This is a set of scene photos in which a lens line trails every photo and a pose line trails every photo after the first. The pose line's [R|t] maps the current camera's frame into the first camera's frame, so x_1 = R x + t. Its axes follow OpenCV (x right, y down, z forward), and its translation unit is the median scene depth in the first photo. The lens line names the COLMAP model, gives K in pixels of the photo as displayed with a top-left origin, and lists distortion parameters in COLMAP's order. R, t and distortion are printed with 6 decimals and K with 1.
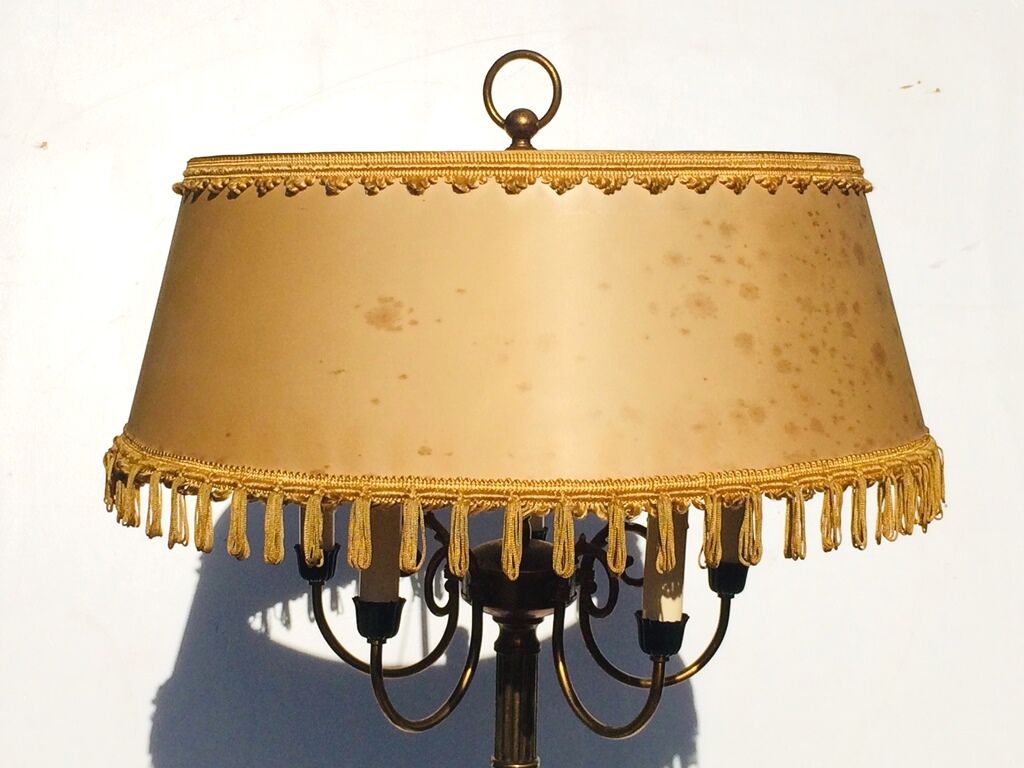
lens RADIAL K [[1808.5, 0, 540.7], [0, 1808.5, 384.5], [0, 0, 1]] dist [-0.019443, -0.010465]
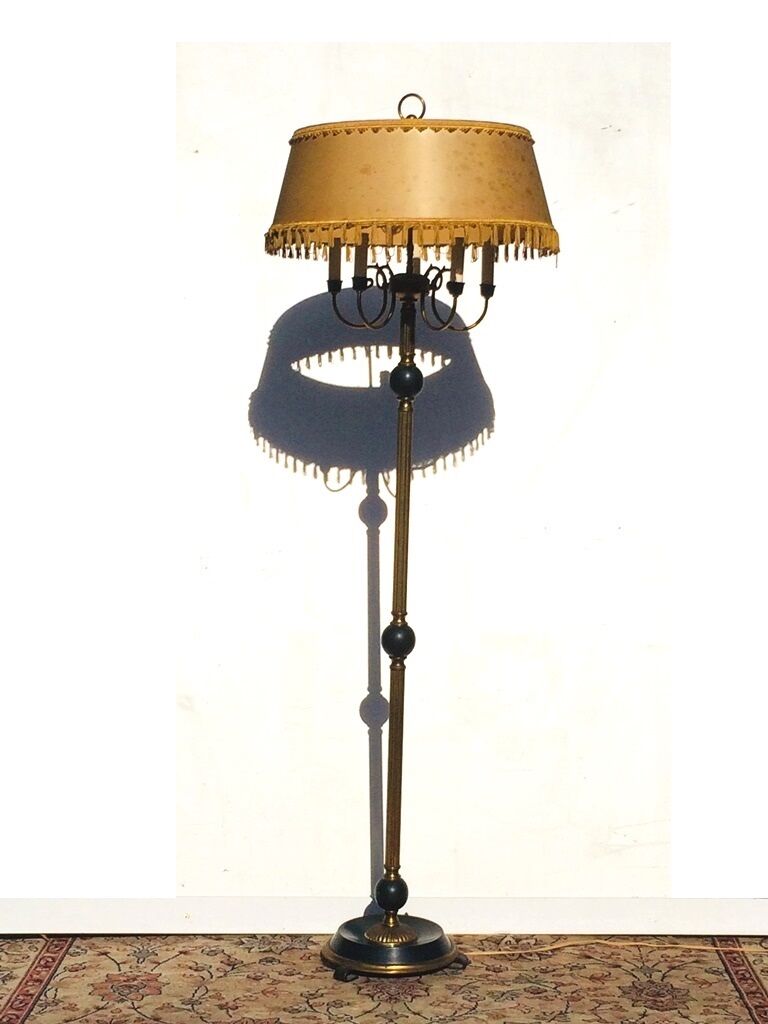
lens RADIAL K [[1778.1, 0, 390.7], [0, 1778.1, 511.2], [0, 0, 1]] dist [0.011634, 0.109342]
pose [[0.999051, 0.012544, -0.041722, 0.089712], [-0.012593, 0.999920, -0.000901, 0.524859], [0.041707, 0.001426, 0.999129, -1.978830]]
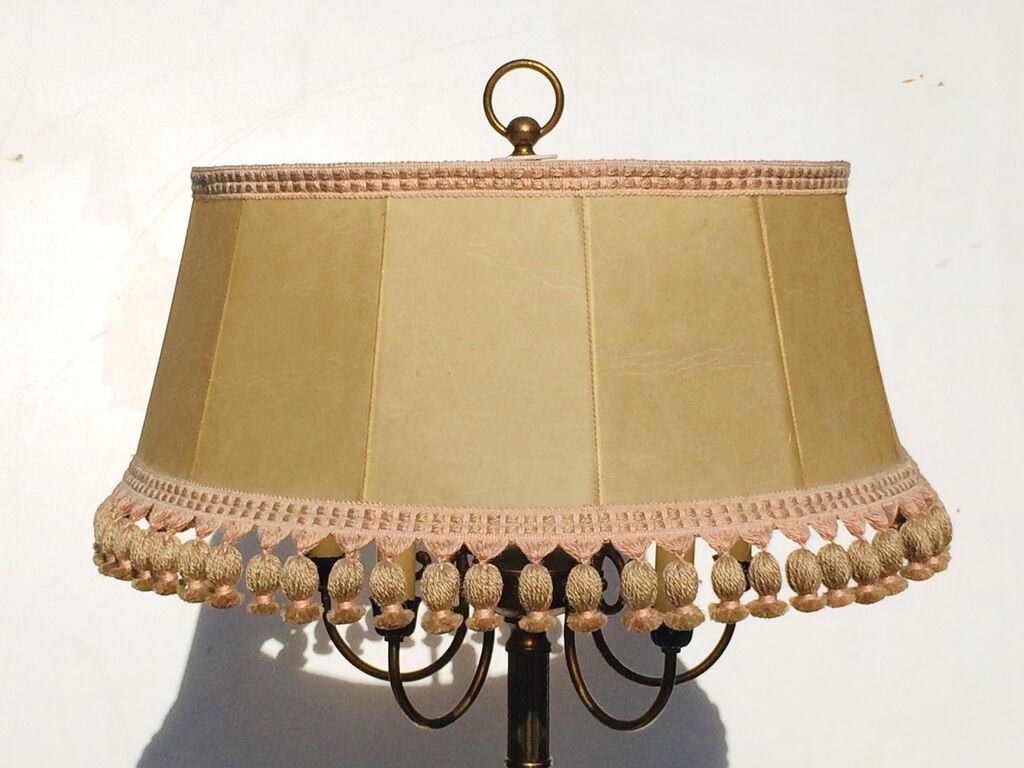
lens RADIAL K [[2029.9, 0, 512.0], [0, 2029.9, 384.0], [0, 0, 1]] dist [0.061478, 0.321521]
pose [[0.999828, -0.017393, -0.006489, -0.013681], [0.017328, 0.999801, -0.009895, 0.009308], [0.006660, 0.009781, 0.999930, -0.154329]]
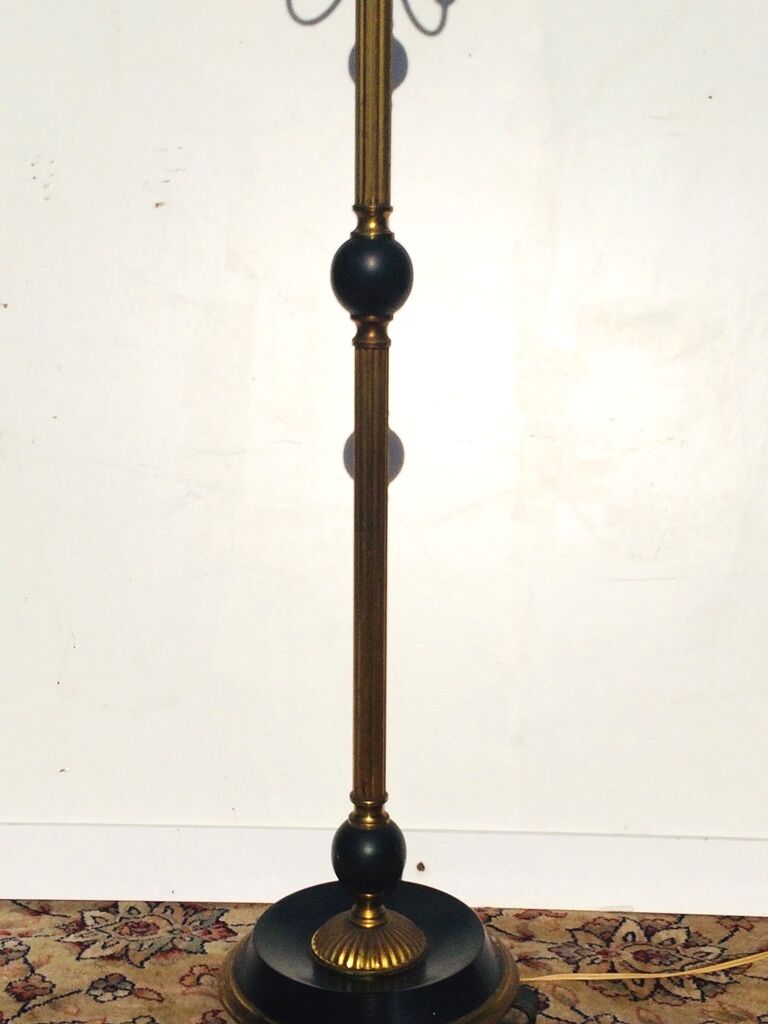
lens RADIAL K [[1375.4, 0, 384.0], [0, 1375.4, 512.0], [0, 0, 1]] dist [0.057937, -0.002929]
pose [[0.990396, 0.019398, -0.136890, 0.125898], [-0.003708, 0.993479, 0.113958, 0.811378], [0.138208, -0.112356, 0.984010, 0.183666]]
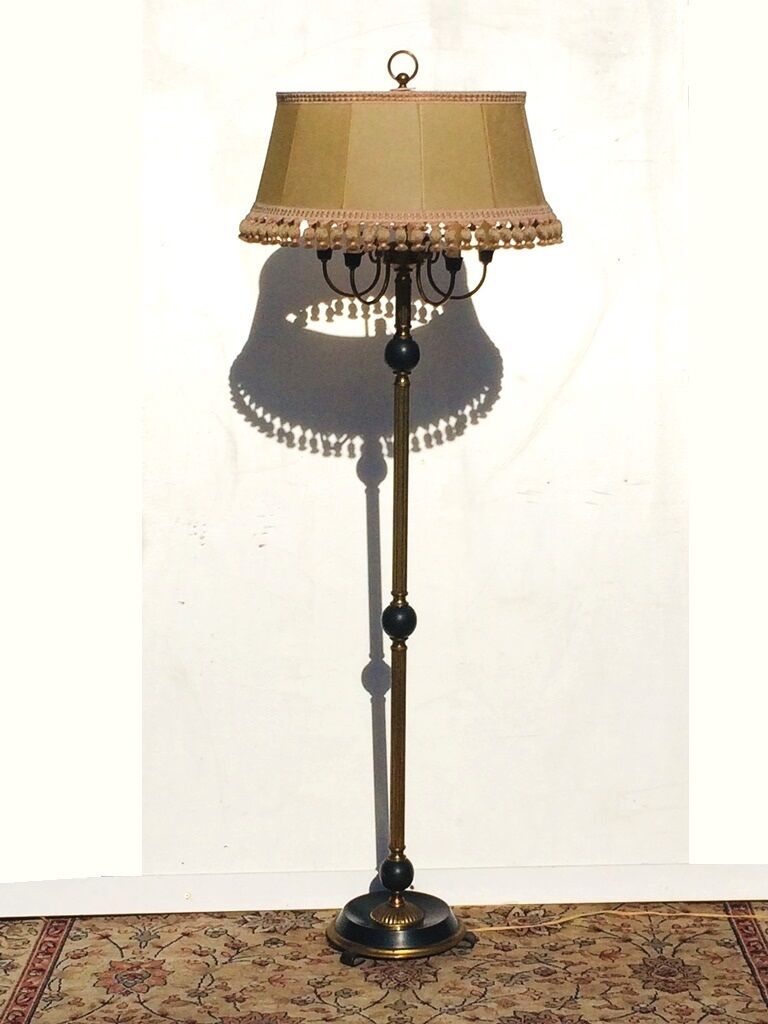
lens RADIAL K [[1963.8, 0, 385.2], [0, 1963.8, 507.4], [0, 0, 1]] dist [-0.017315, 0.250680]
pose [[0.999307, -0.004075, -0.036994, 0.075985], [0.007682, 0.995168, 0.097883, 0.223691], [0.036416, -0.098100, 0.994510, -2.161639]]
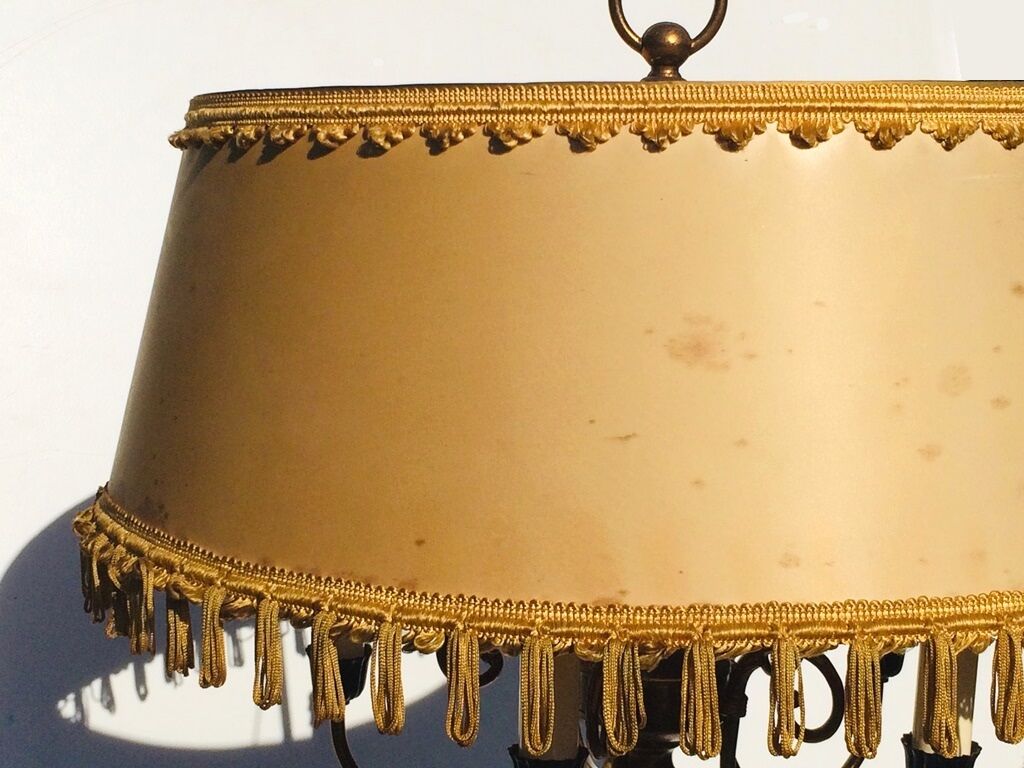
lens RADIAL K [[1778.1, 0, 513.9], [0, 1778.1, 398.4], [0, 0, 1]] dist [0.011634, 0.109342]
pose [[0.962228, -0.041777, 0.269022, -0.293697], [0.030138, 0.998428, 0.047253, -0.047441], [-0.270573, -0.037360, 0.961974, 0.395277]]
